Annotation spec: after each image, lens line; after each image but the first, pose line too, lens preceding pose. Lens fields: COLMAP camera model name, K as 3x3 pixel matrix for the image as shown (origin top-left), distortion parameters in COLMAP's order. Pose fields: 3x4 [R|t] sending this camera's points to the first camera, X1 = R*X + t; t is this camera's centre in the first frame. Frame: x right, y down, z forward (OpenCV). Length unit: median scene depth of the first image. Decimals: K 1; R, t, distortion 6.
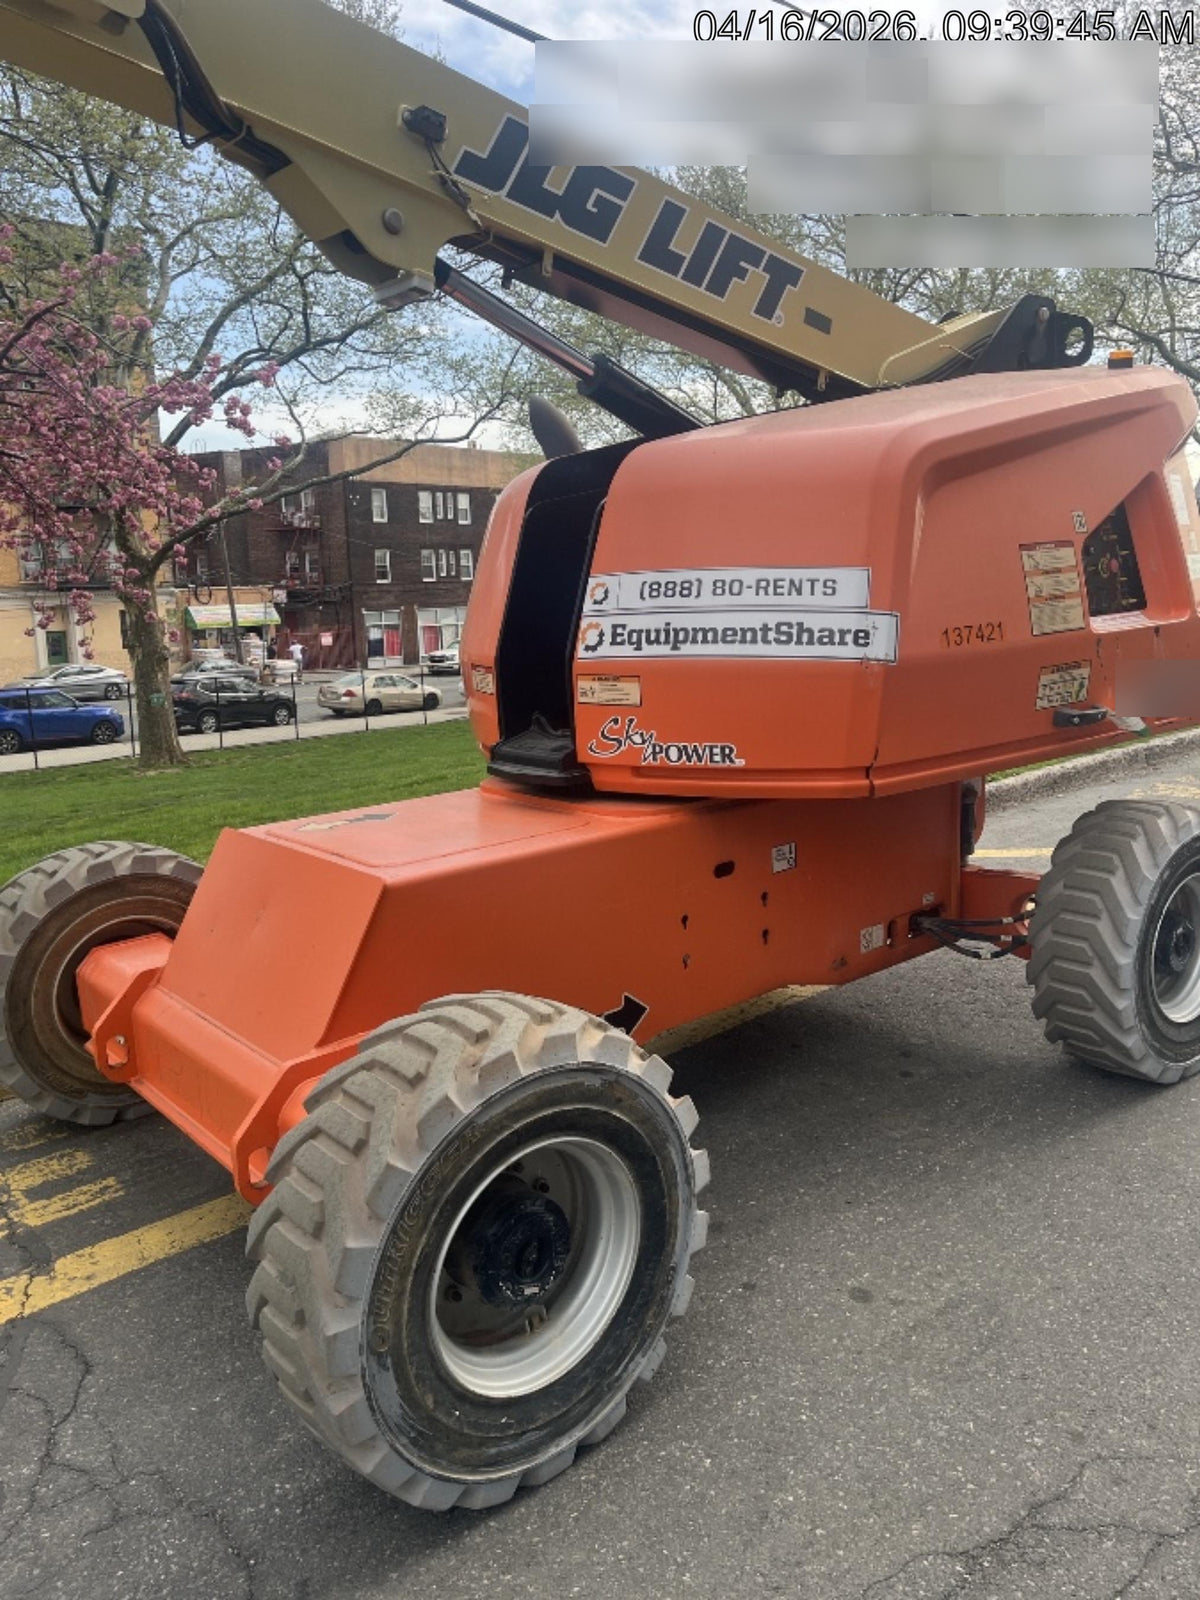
lens RADIAL K [[1213.2, 0, 601.4], [0, 1213.2, 802.7], [0, 0, 1]] dist [0.057244, -0.060132]
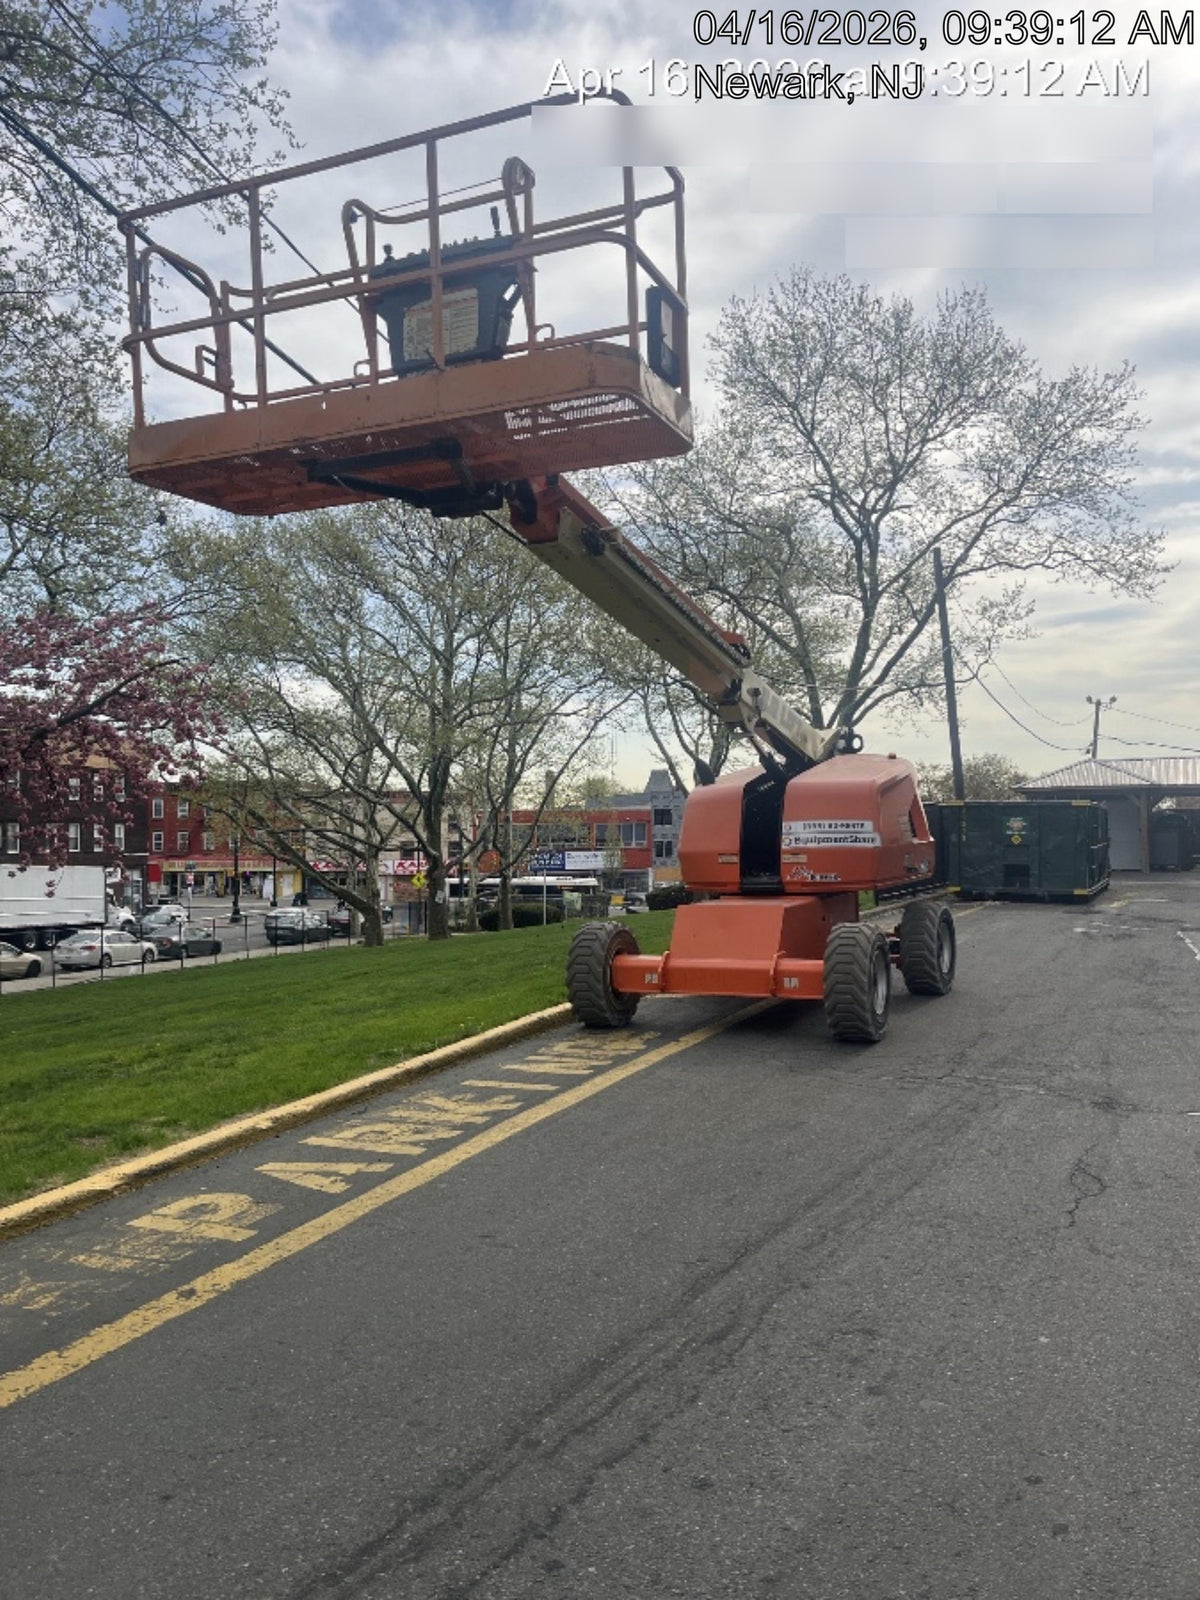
lens RADIAL K [[1213.2, 0, 597.3], [0, 1213.2, 799.2], [0, 0, 1]] dist [0.057244, -0.060132]
pose [[0.917738, 0.023232, 0.396506, -1.695418], [0.069464, 0.973514, -0.217818, 0.402984], [-0.391064, 0.227443, 0.891818, -1.607252]]
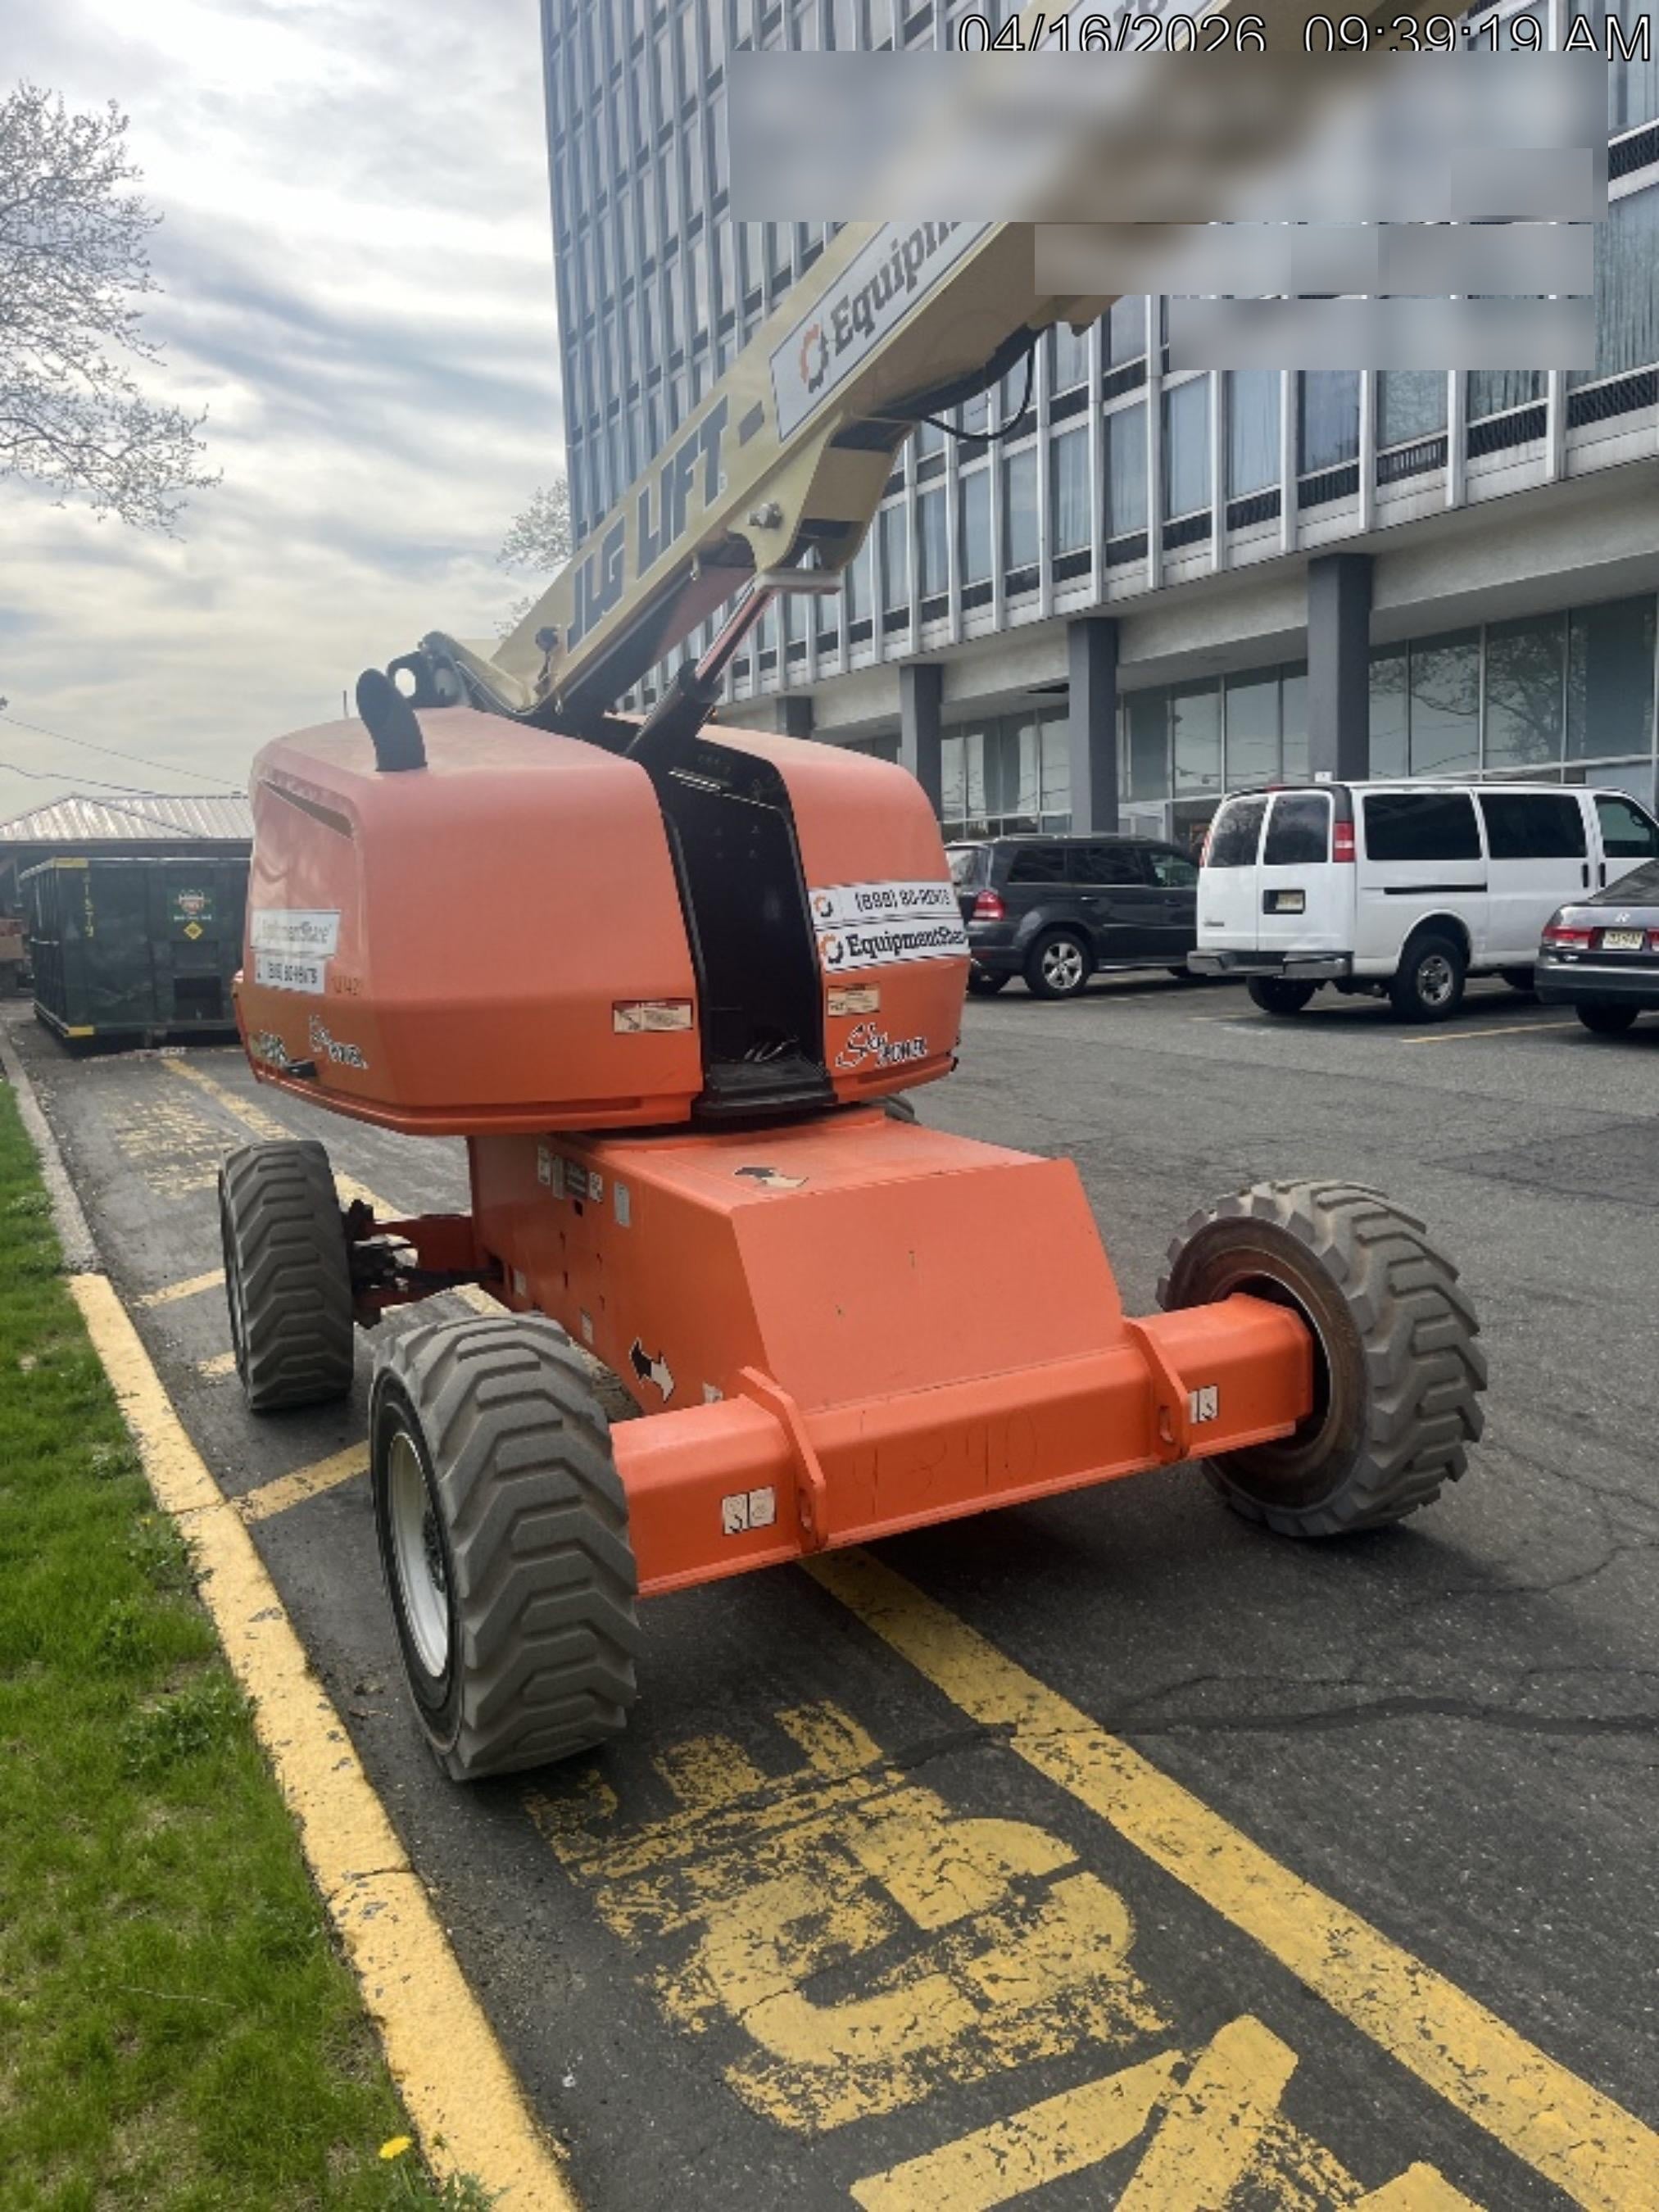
lens RADIAL K [[1677.2, 0, 838.3], [0, 1677.2, 1112.0], [0, 0, 1]] dist [0.057244, -0.060132]
pose [[0.235806, -0.120083, 0.964352, -1.362512], [0.222916, 0.972560, 0.066597, -0.098167], [-0.945888, 0.199266, 0.256104, 0.674937]]
